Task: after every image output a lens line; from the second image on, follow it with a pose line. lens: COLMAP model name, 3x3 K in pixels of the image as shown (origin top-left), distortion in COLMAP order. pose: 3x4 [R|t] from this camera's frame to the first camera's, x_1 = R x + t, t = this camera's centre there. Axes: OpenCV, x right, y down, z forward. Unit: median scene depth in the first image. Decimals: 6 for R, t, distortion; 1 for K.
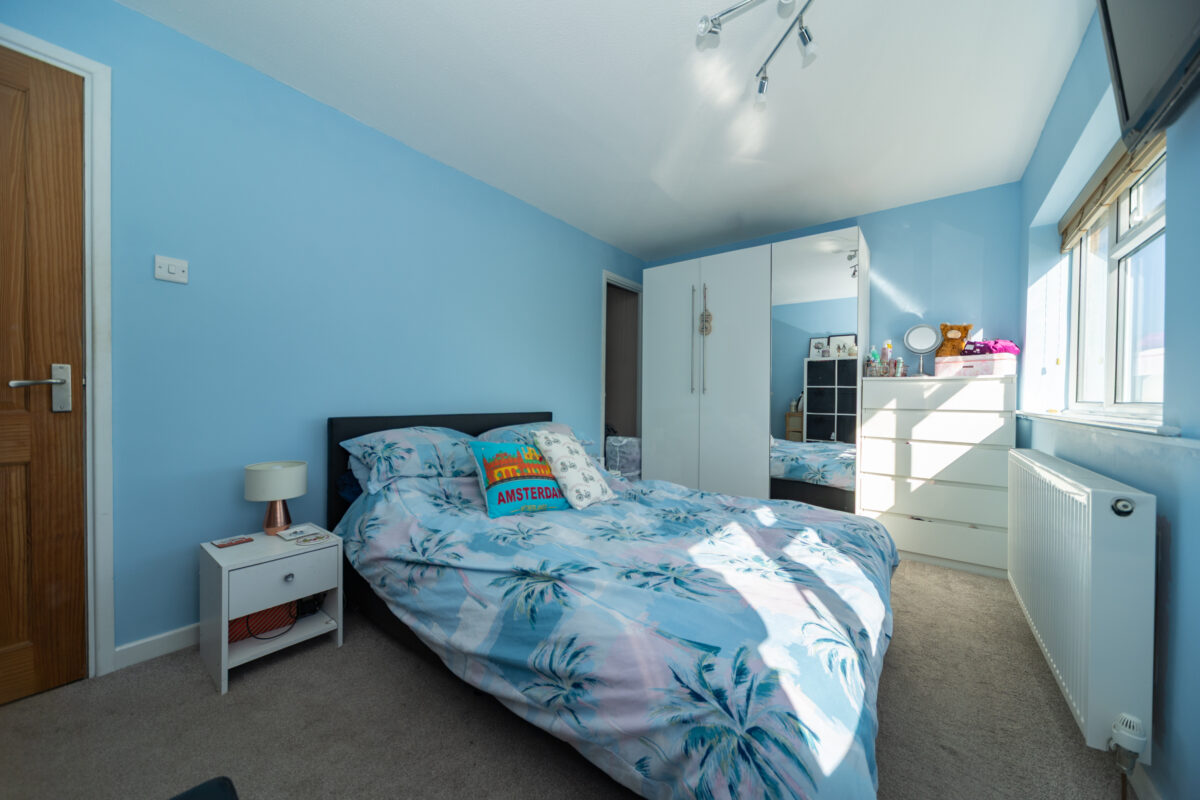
lens RADIAL K [[417.8, 0, 598.2], [0, 417.8, 402.2], [0, 0, 1]] dist [0.017828, 0.000730]
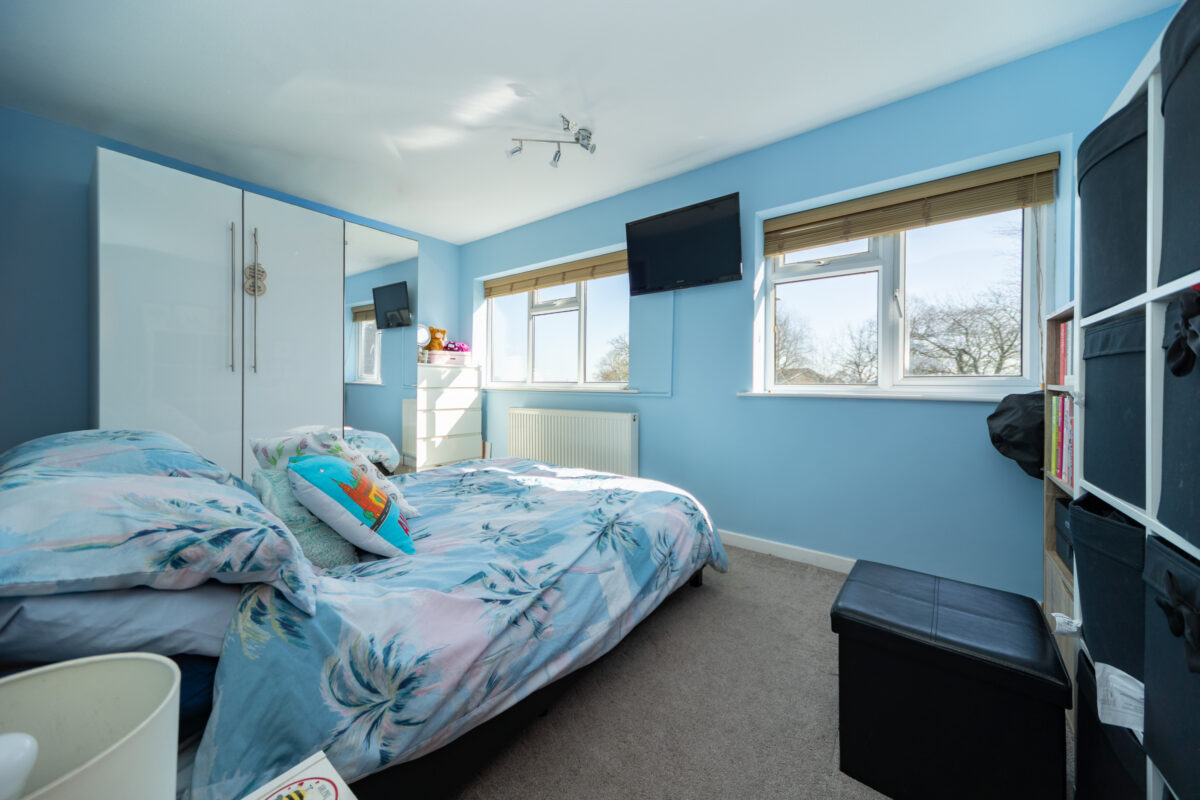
lens RADIAL K [[417.8, 0, 596.0], [0, 417.8, 381.8], [0, 0, 1]] dist [0.017828, 0.000730]
pose [[0.003487, -0.006023, 0.999976, -1.118796], [0.009006, 0.999942, 0.005991, -0.009673], [-0.999953, 0.008984, 0.003541, 0.846998]]
